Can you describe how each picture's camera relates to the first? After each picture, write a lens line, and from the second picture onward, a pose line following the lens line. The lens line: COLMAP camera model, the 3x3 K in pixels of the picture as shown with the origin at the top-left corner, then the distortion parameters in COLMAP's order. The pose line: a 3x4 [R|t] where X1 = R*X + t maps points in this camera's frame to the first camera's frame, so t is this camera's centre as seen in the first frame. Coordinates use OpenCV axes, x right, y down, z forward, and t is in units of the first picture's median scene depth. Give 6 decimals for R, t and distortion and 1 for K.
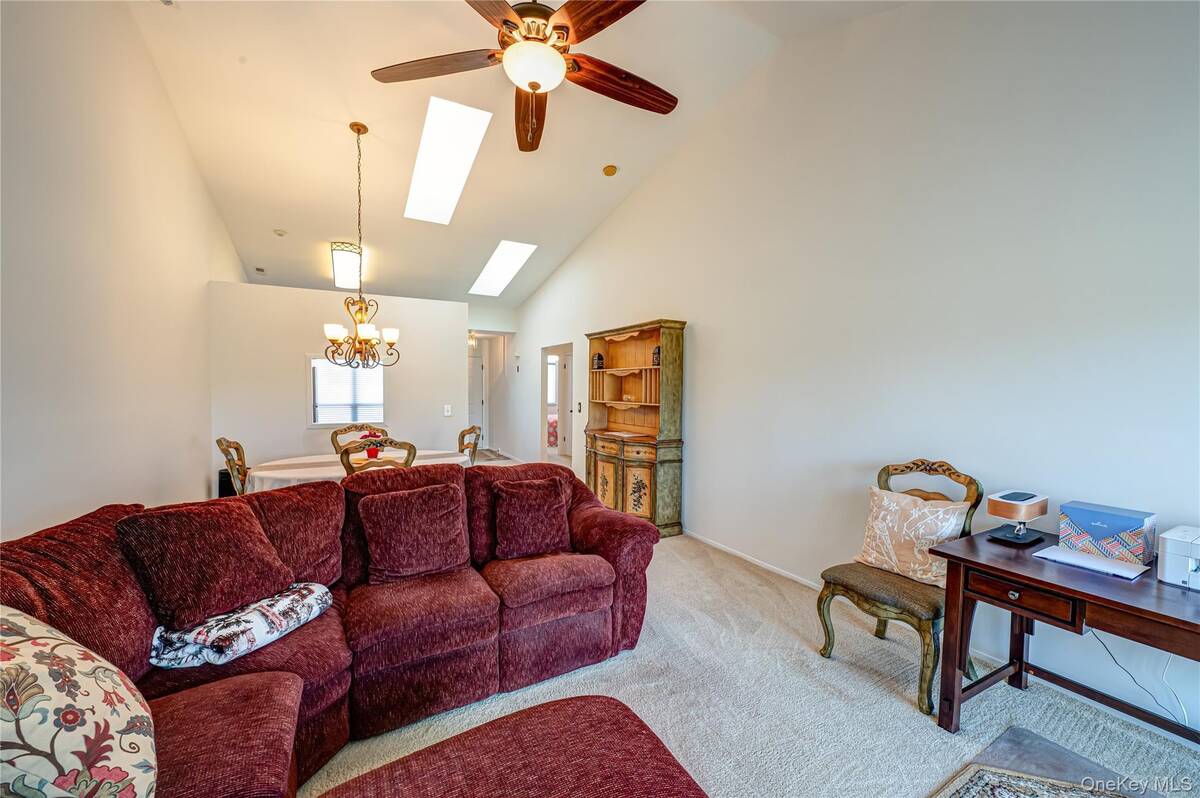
lens RADIAL K [[474.2, 0, 601.6], [0, 474.2, 402.4], [0, 0, 1]] dist [-0.007336, -0.000110]
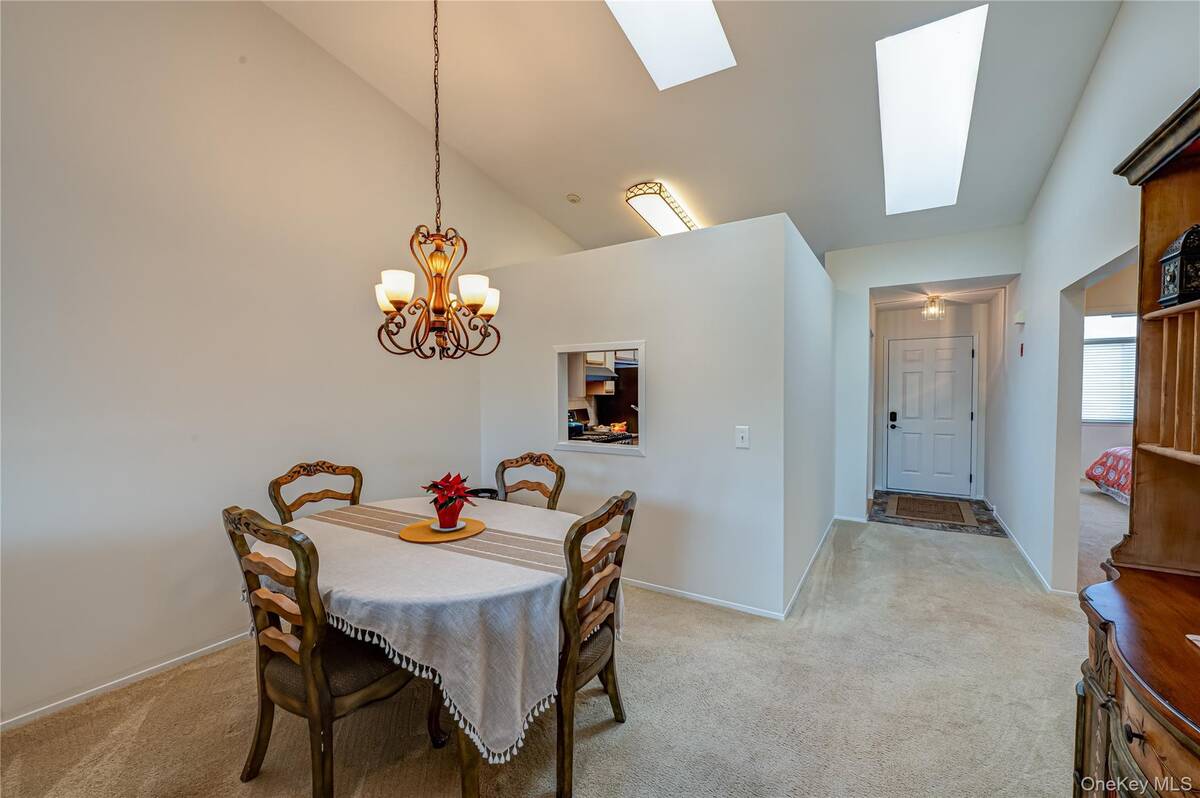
lens RADIAL K [[474.2, 0, 601.6], [0, 474.2, 402.4], [0, 0, 1]] dist [-0.007336, -0.000110]
pose [[0.492494, 0.013484, -0.870211, 0.042569], [-0.018676, 0.999813, 0.004922, -0.020503], [0.870116, 0.013827, 0.492654, 0.666529]]
